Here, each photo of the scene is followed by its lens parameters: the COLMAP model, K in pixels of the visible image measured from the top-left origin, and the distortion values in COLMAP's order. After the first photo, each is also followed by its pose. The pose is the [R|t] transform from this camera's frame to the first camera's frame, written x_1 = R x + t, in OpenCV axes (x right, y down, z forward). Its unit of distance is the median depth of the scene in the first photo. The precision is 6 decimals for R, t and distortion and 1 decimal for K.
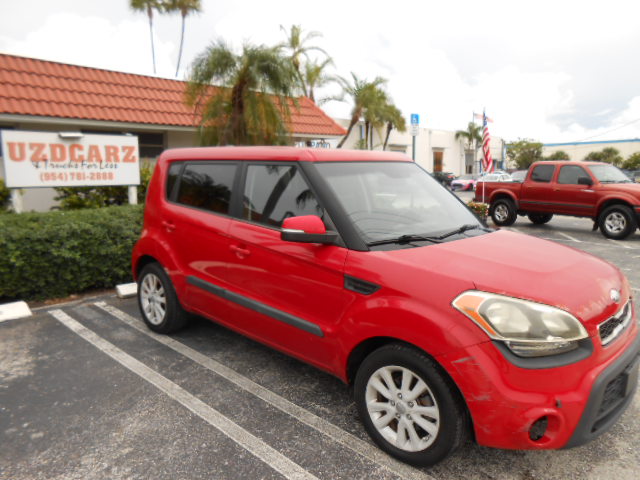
lens RADIAL K [[483.3, 0, 321.7], [0, 483.3, 242.7], [0, 0, 1]] dist [-0.019693, 0.009035]
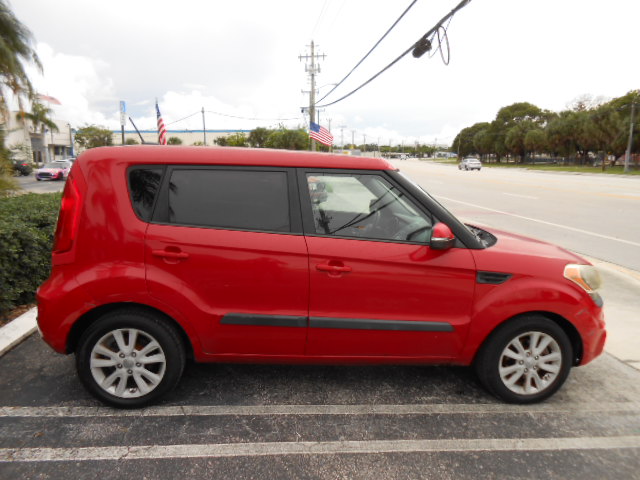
lens RADIAL K [[483.3, 0, 321.7], [0, 483.3, 242.7], [0, 0, 1]] dist [-0.019693, 0.009035]
pose [[0.647976, -0.122732, 0.751707, -0.769763], [0.101437, 0.992046, 0.074533, -0.091682], [-0.754876, 0.027956, 0.655272, 0.378480]]
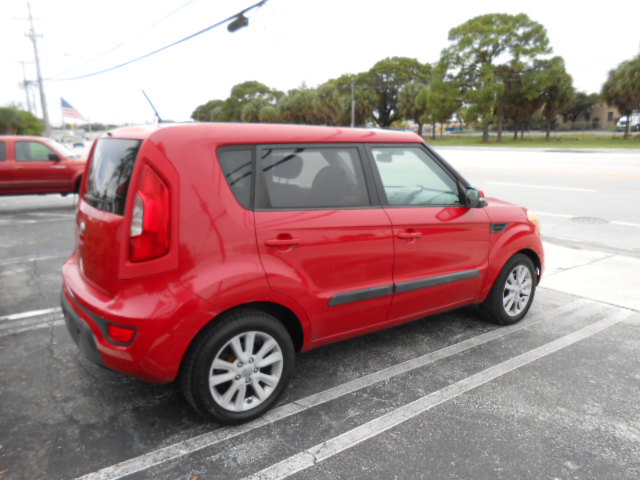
lens RADIAL K [[483.3, 0, 321.7], [0, 483.3, 242.7], [0, 0, 1]] dist [-0.019693, 0.009035]
pose [[0.169509, -0.216164, 0.961530, -1.026090], [0.163183, 0.968338, 0.188927, -0.165701], [-0.971925, 0.124881, 0.199417, 0.879076]]
